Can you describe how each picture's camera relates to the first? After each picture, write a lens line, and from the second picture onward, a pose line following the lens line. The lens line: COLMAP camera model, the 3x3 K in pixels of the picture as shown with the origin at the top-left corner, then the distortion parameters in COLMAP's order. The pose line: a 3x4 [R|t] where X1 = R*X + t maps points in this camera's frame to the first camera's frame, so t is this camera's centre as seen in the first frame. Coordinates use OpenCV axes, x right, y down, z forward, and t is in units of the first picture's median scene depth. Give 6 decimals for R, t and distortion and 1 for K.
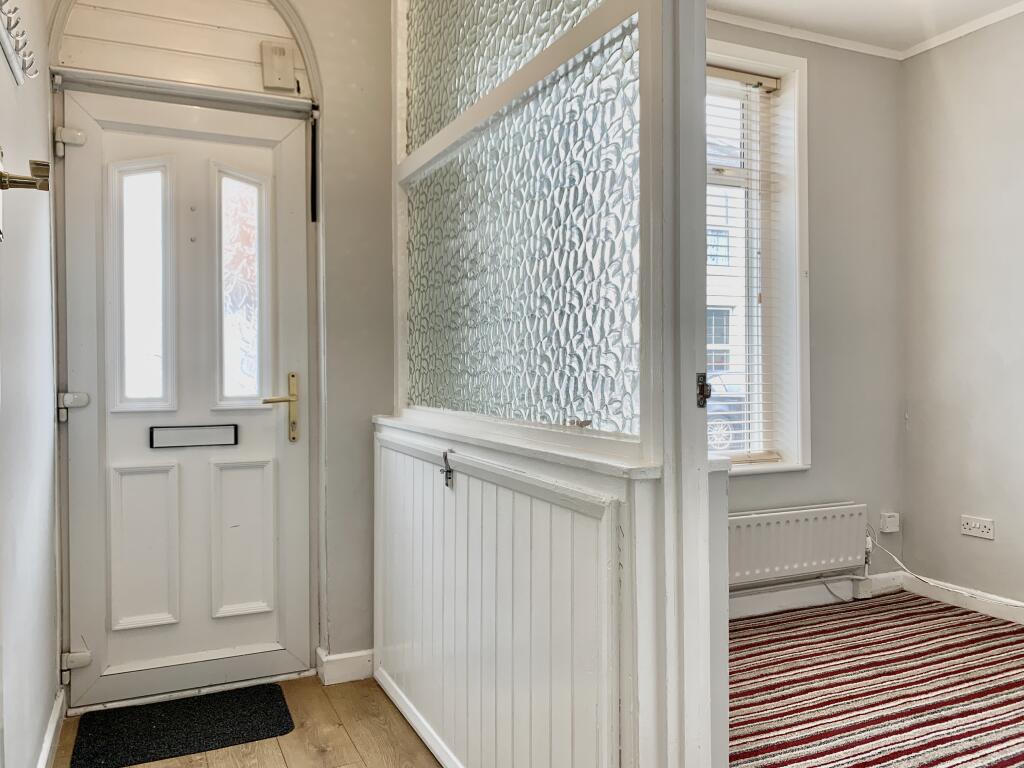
lens RADIAL K [[782.7, 0, 483.1], [0, 782.7, 389.8], [0, 0, 1]] dist [-0.003392, -0.012076]
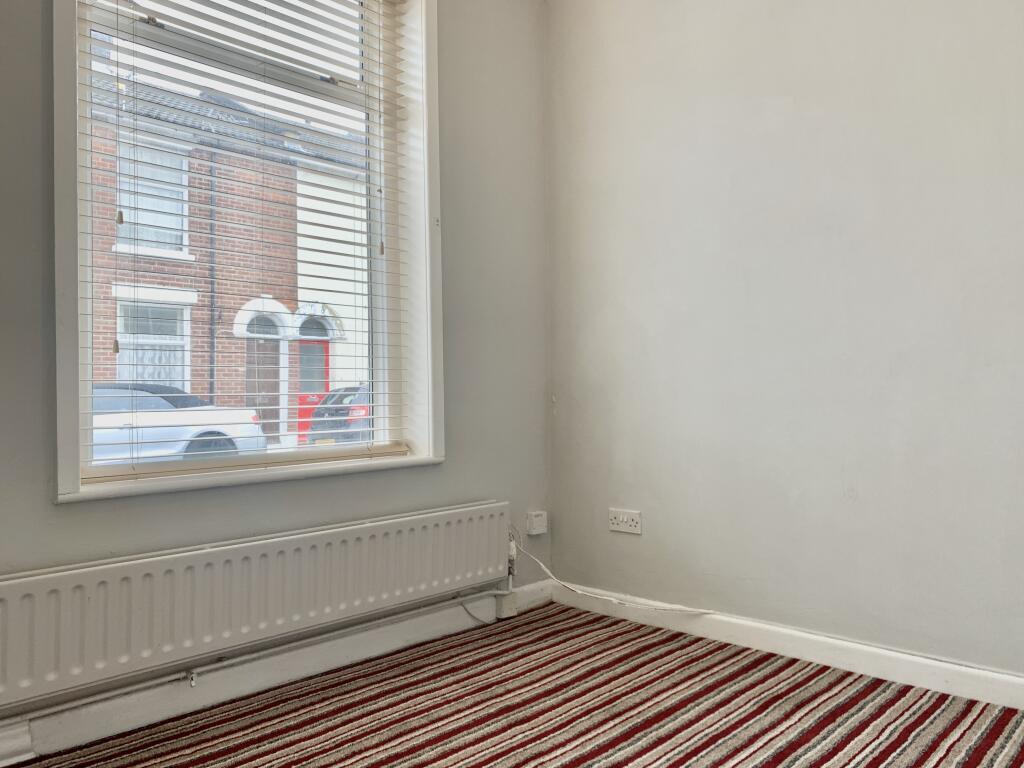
lens RADIAL K [[782.7, 0, 512.2], [0, 782.7, 382.4], [0, 0, 1]] dist [-0.003392, -0.012076]
pose [[0.917699, 0.005008, 0.397244, 0.192880], [0.011418, 0.999175, -0.038974, 0.061328], [-0.397111, 0.040302, 0.916885, 0.275322]]
